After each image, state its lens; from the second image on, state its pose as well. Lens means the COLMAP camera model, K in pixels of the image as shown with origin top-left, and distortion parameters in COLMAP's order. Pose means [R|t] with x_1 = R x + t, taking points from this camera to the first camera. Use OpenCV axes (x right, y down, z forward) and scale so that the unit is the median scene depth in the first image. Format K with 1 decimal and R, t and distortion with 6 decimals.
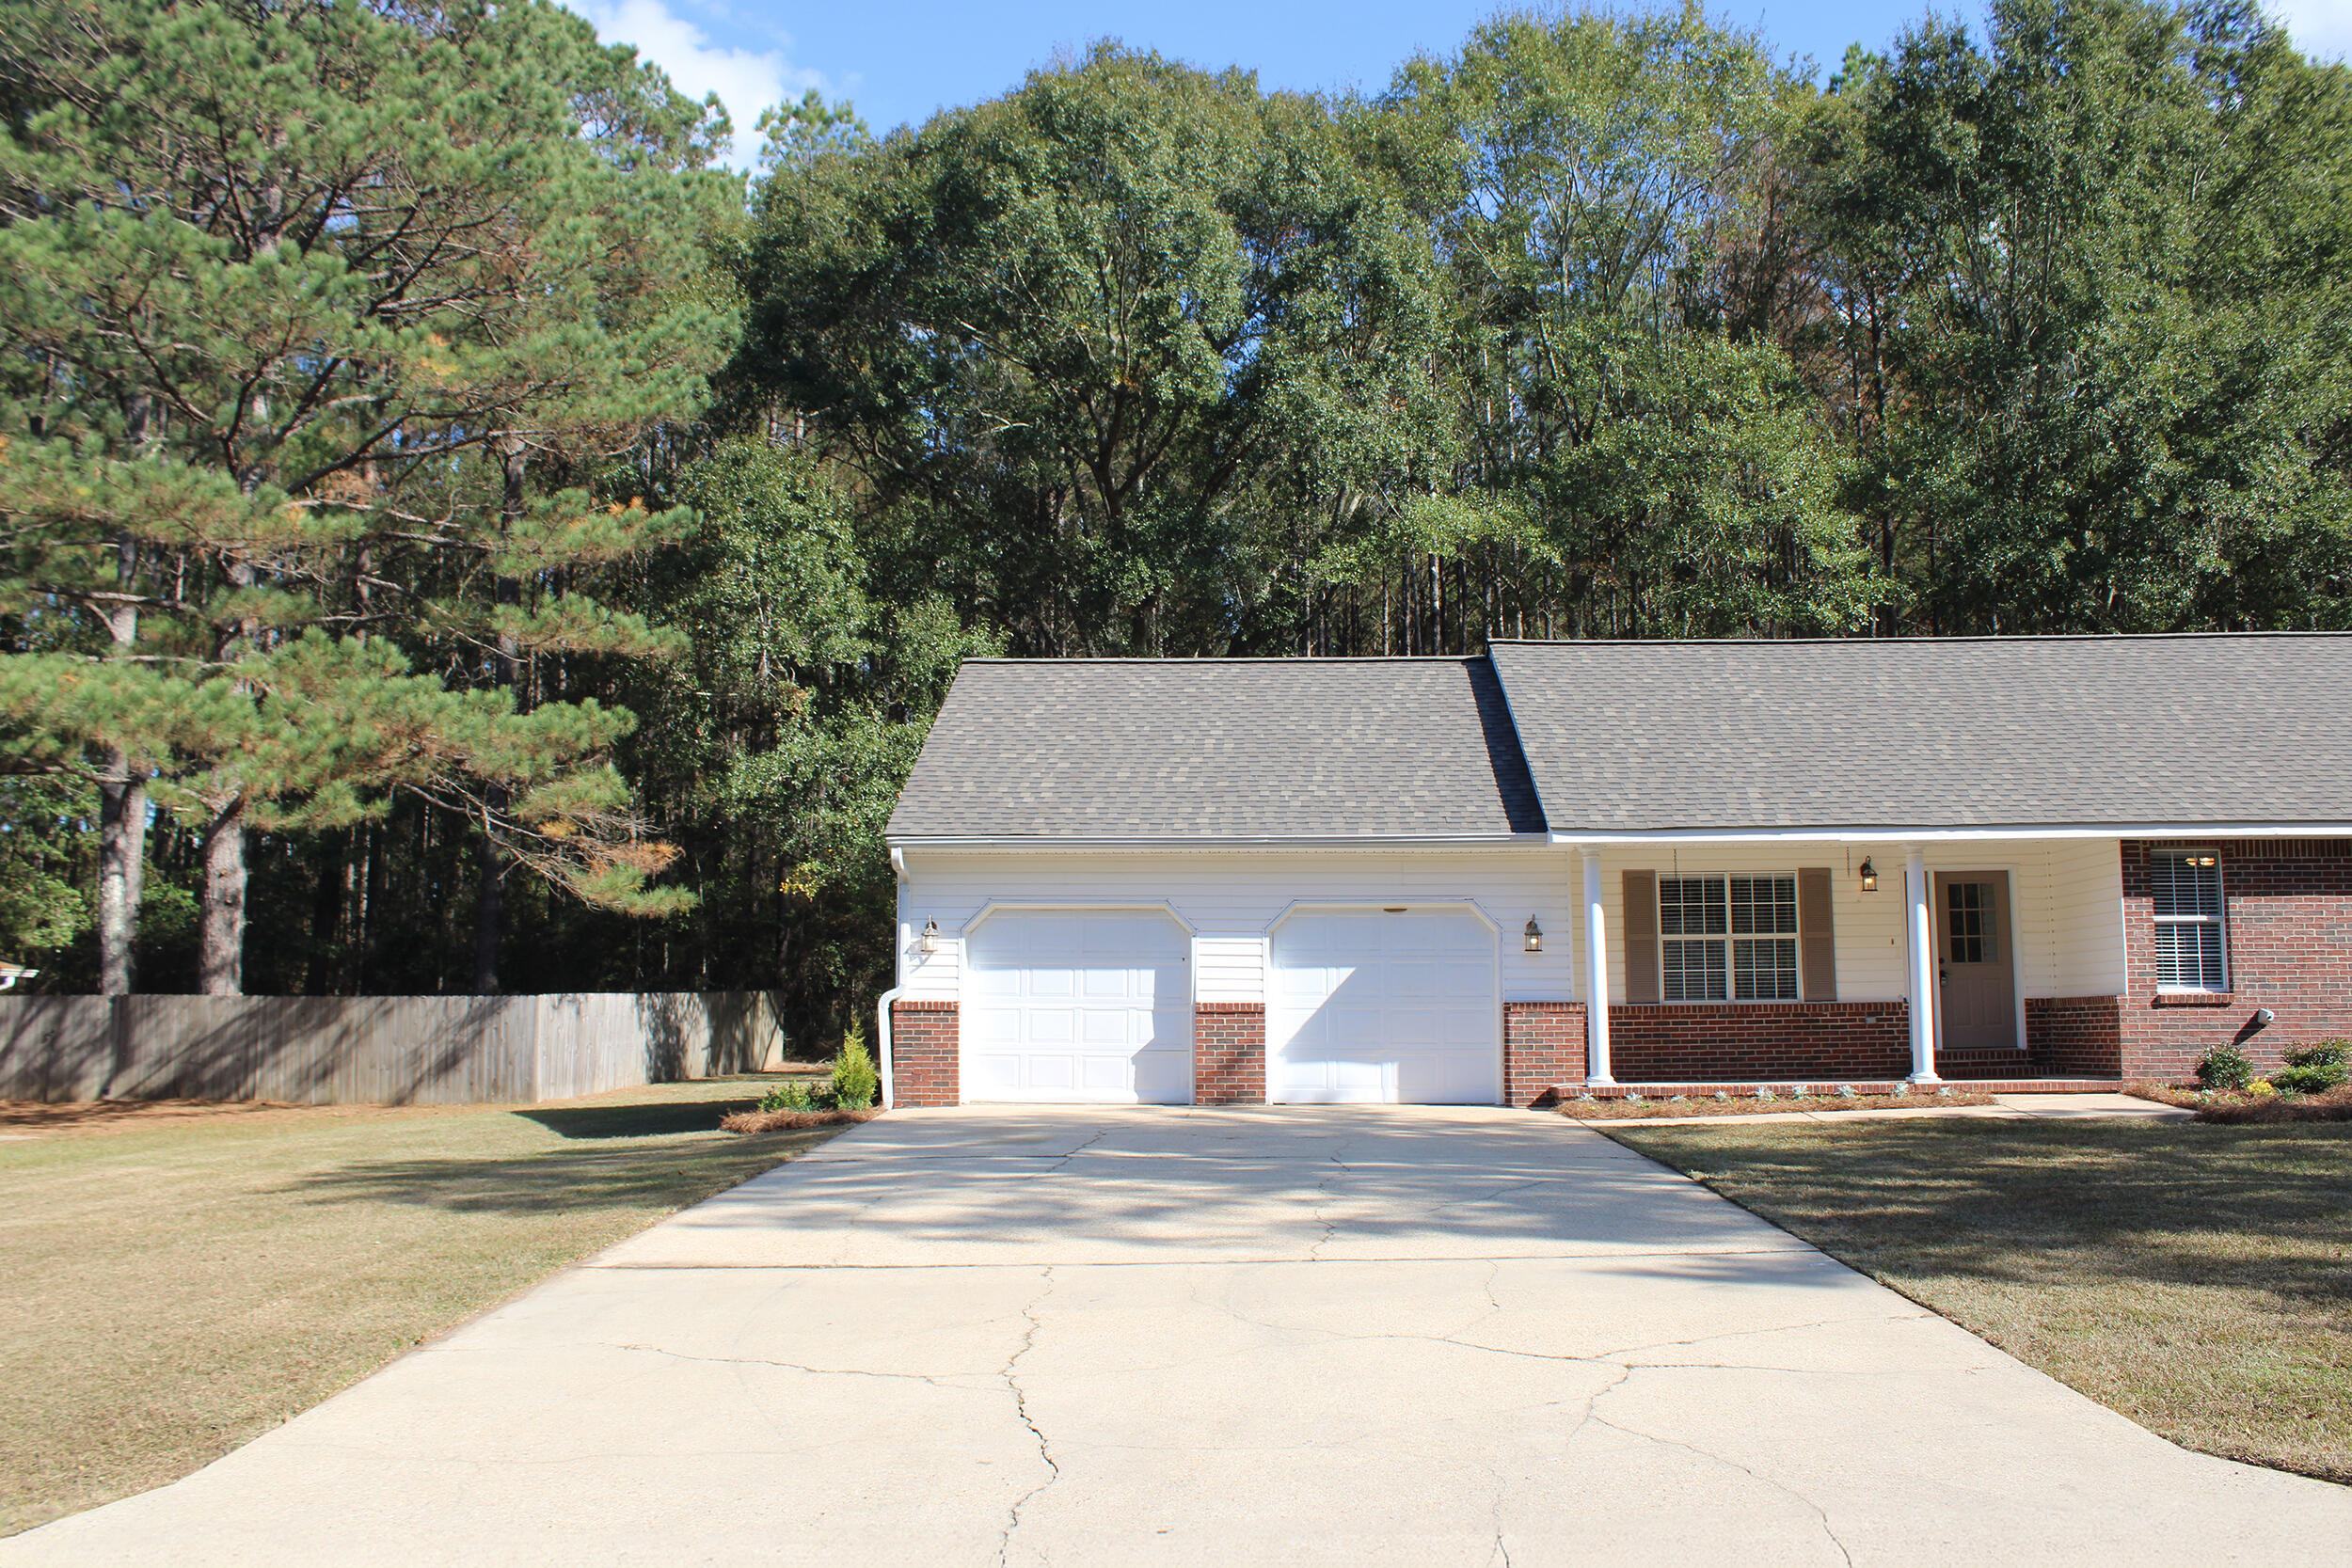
lens RADIAL K [[1961.6, 0, 1168.3], [0, 1961.6, 798.9], [0, 0, 1]] dist [-0.165644, 0.150382]
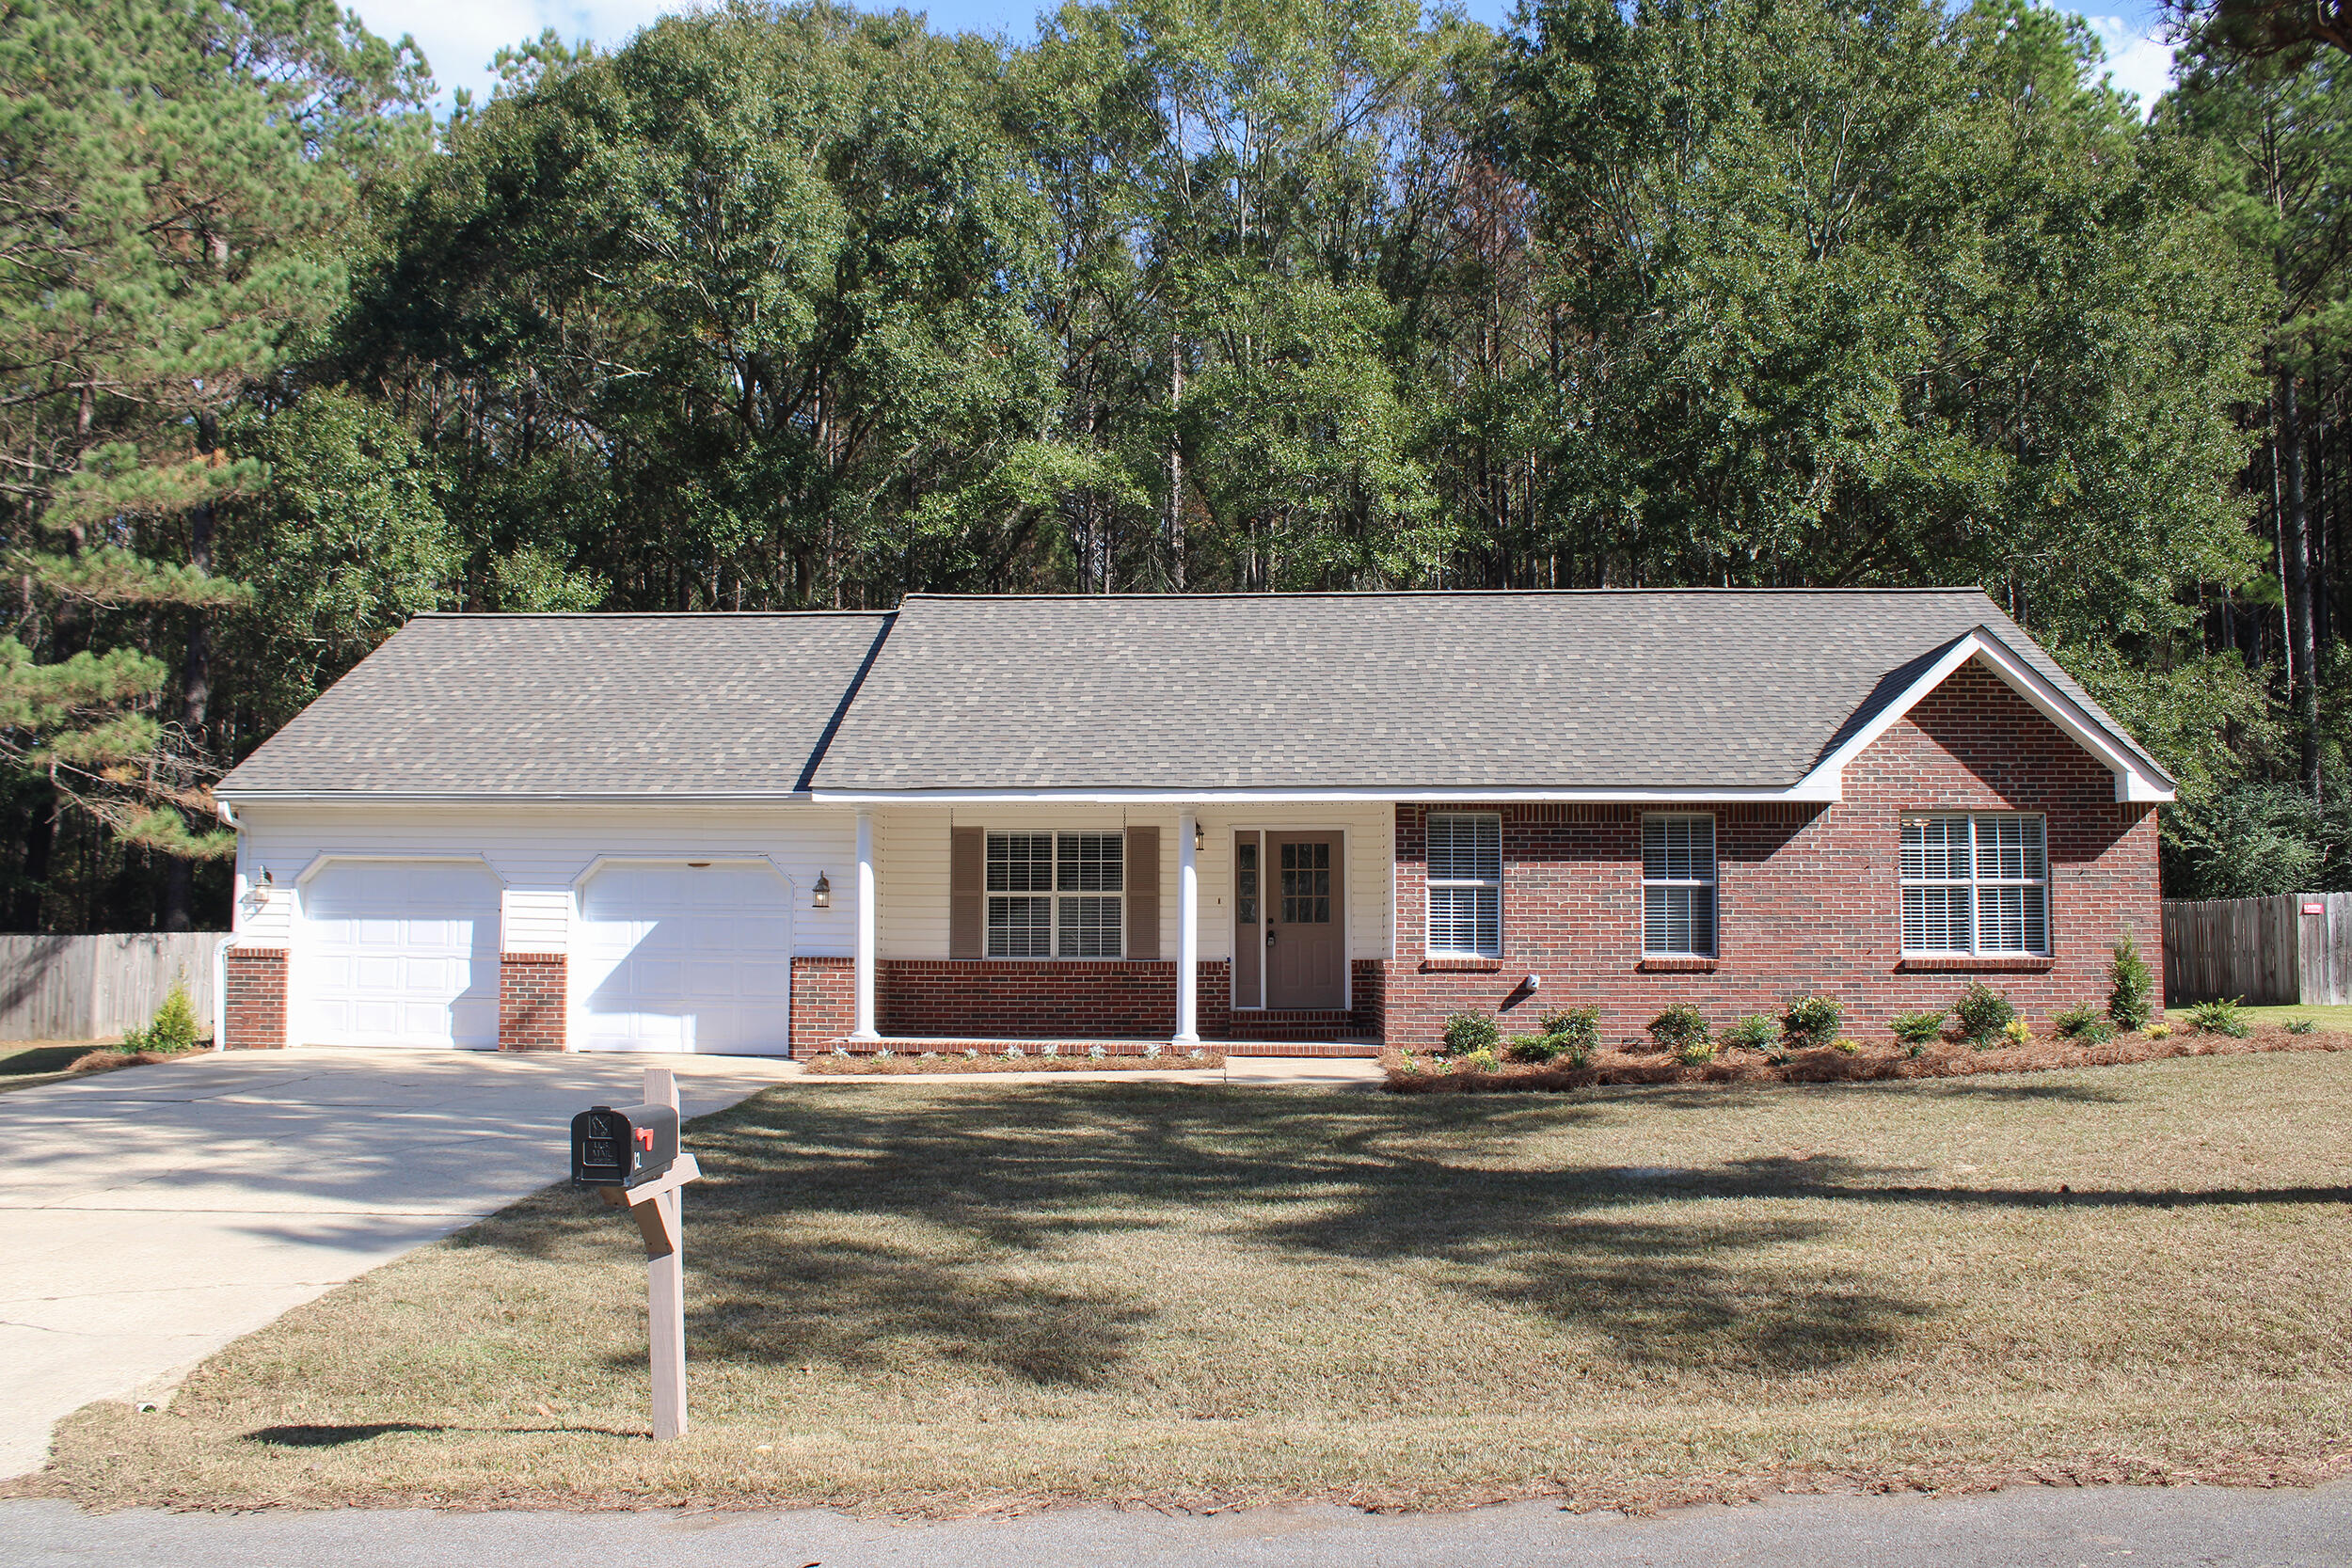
lens RADIAL K [[1961.6, 0, 1168.3], [0, 1961.6, 798.9], [0, 0, 1]] dist [-0.165644, 0.150382]
pose [[0.999951, 0.005307, 0.008388, 0.339659], [-0.005604, 0.999345, 0.035761, -0.014943], [-0.008193, -0.035806, 0.999325, -0.017208]]
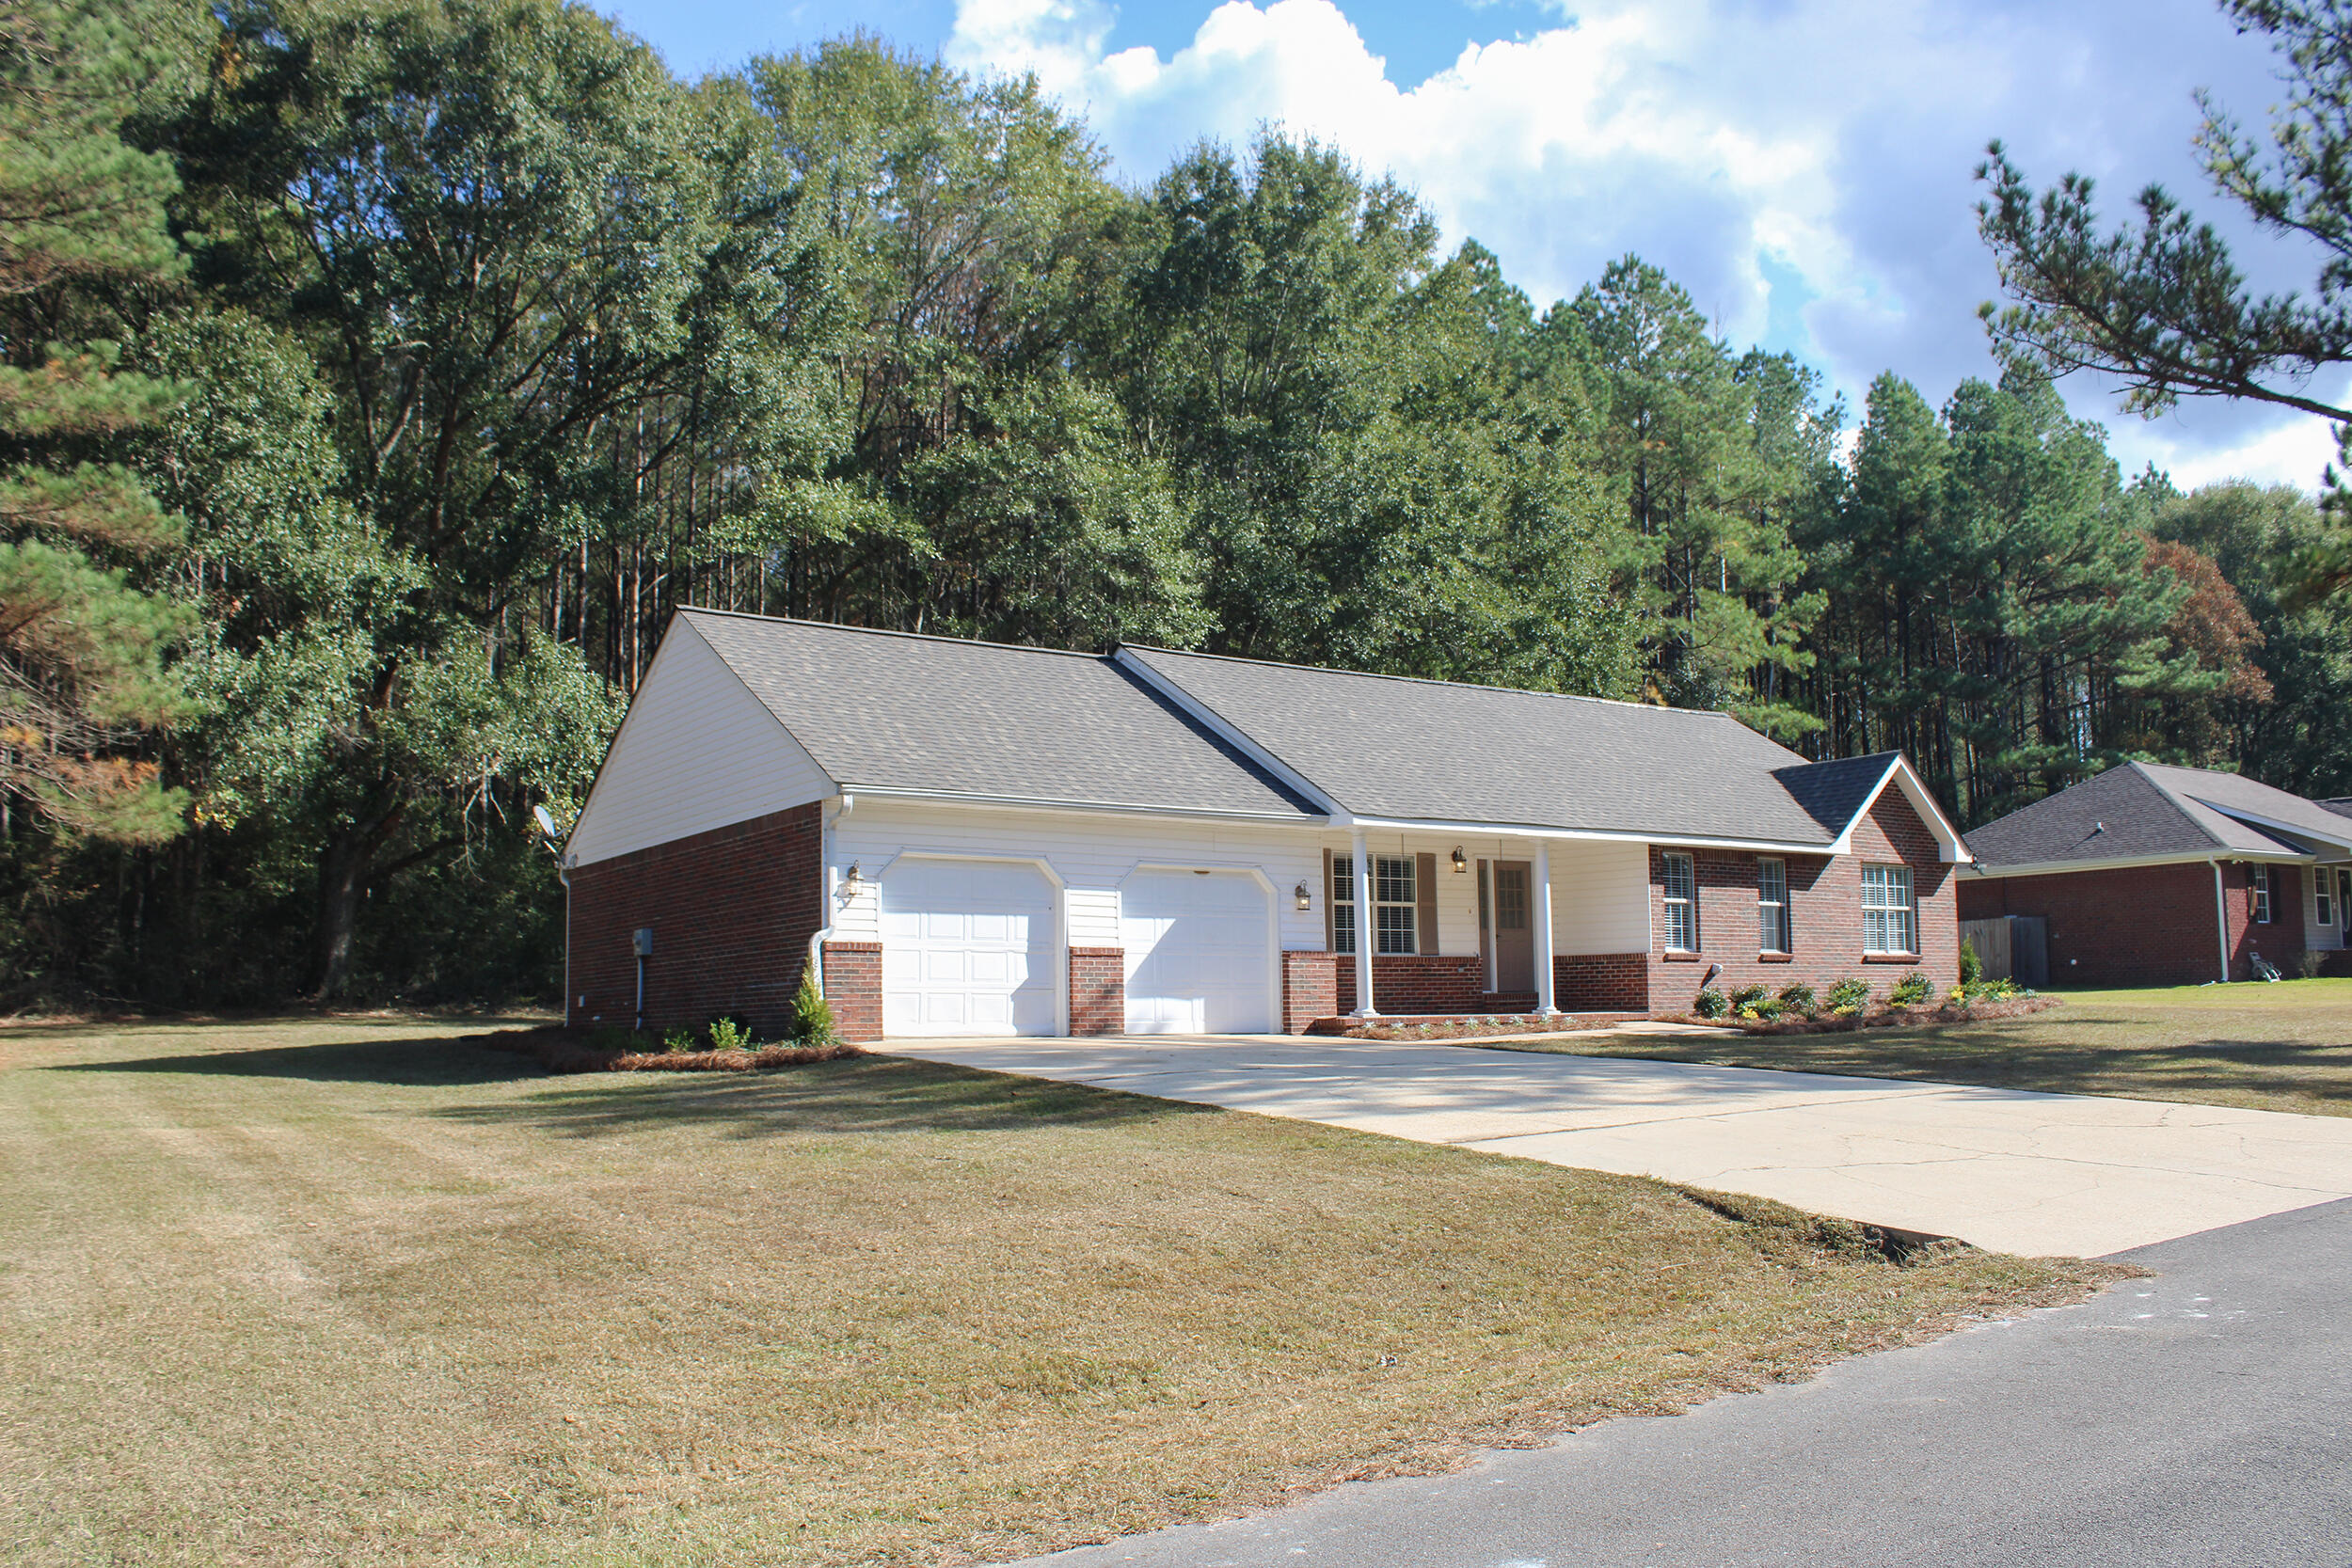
lens RADIAL K [[1961.6, 0, 1168.3], [0, 1961.6, 798.9], [0, 0, 1]] dist [-0.165644, 0.150382]
pose [[0.790045, 0.060015, 0.610104, -0.610300], [-0.069161, 0.997569, -0.008570, 0.022950], [-0.609135, -0.035425, 0.792275, 0.061475]]
